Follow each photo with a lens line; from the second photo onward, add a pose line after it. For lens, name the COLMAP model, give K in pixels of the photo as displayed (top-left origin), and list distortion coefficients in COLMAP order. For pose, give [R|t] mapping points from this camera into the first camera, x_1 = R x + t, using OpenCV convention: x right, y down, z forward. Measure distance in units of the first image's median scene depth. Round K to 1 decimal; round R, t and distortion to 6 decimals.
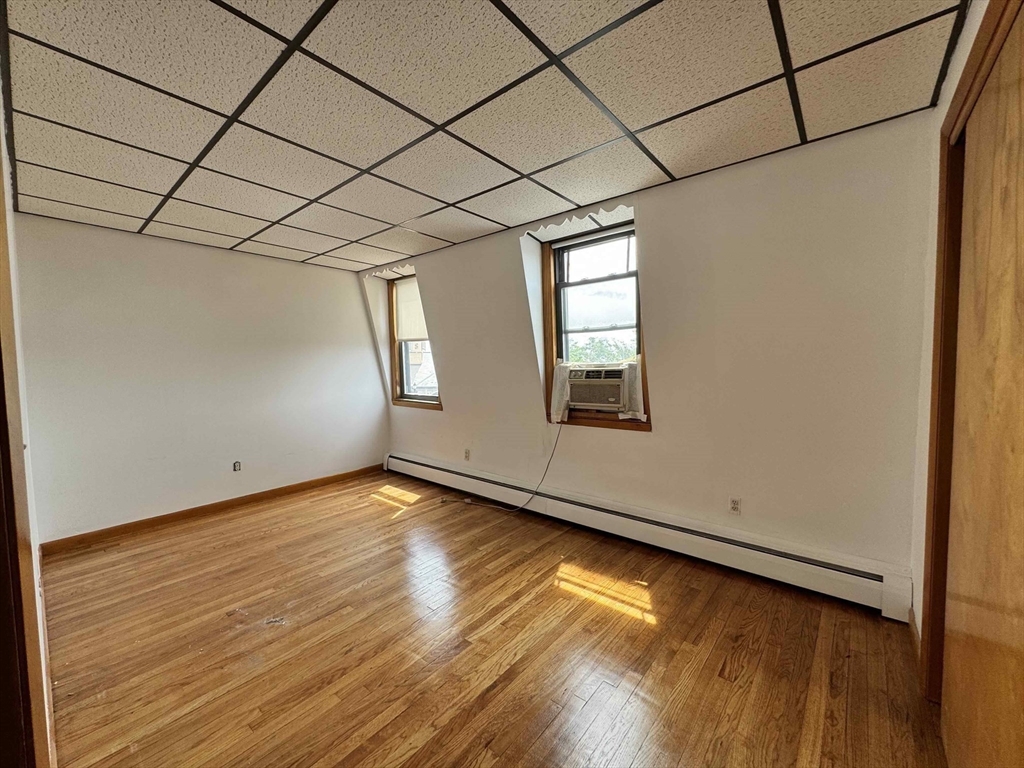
lens RADIAL K [[408.2, 0, 514.4], [0, 408.2, 384.4], [0, 0, 1]] dist [-0.000662, 0.000476]
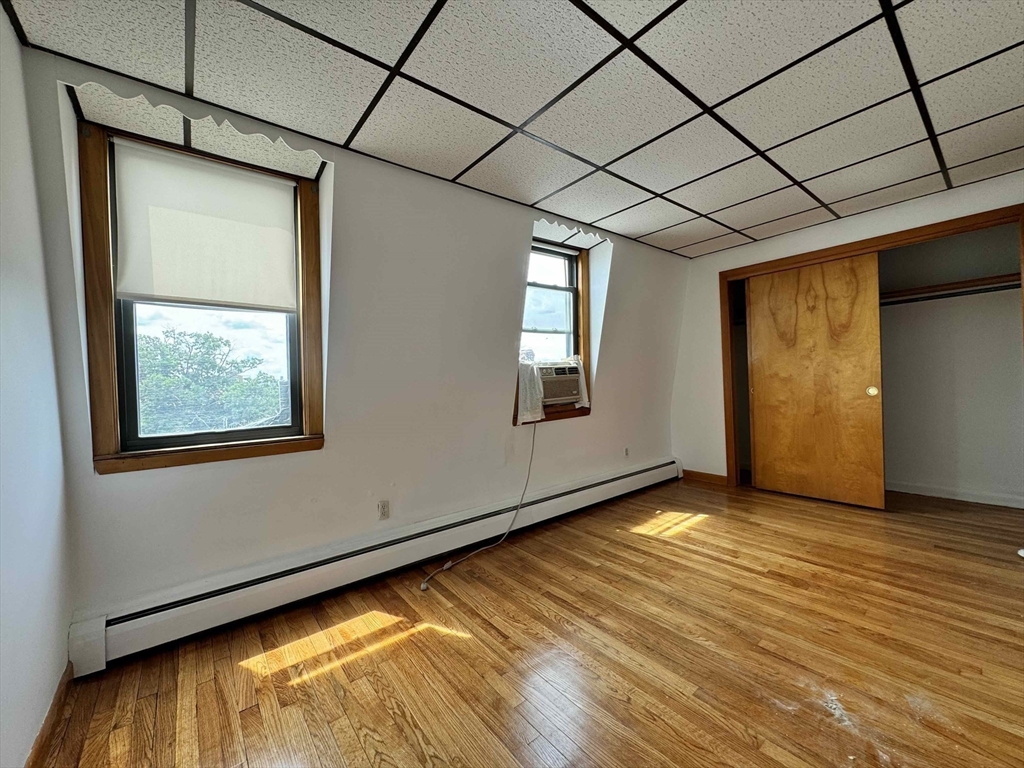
lens RADIAL K [[408.2, 0, 510.0], [0, 408.2, 386.0], [0, 0, 1]] dist [-0.000662, 0.000476]
pose [[0.190834, -0.007607, 0.981593, -1.067713], [0.085840, 0.996269, -0.008968, 0.015512], [-0.977862, 0.085972, 0.190774, 1.081398]]
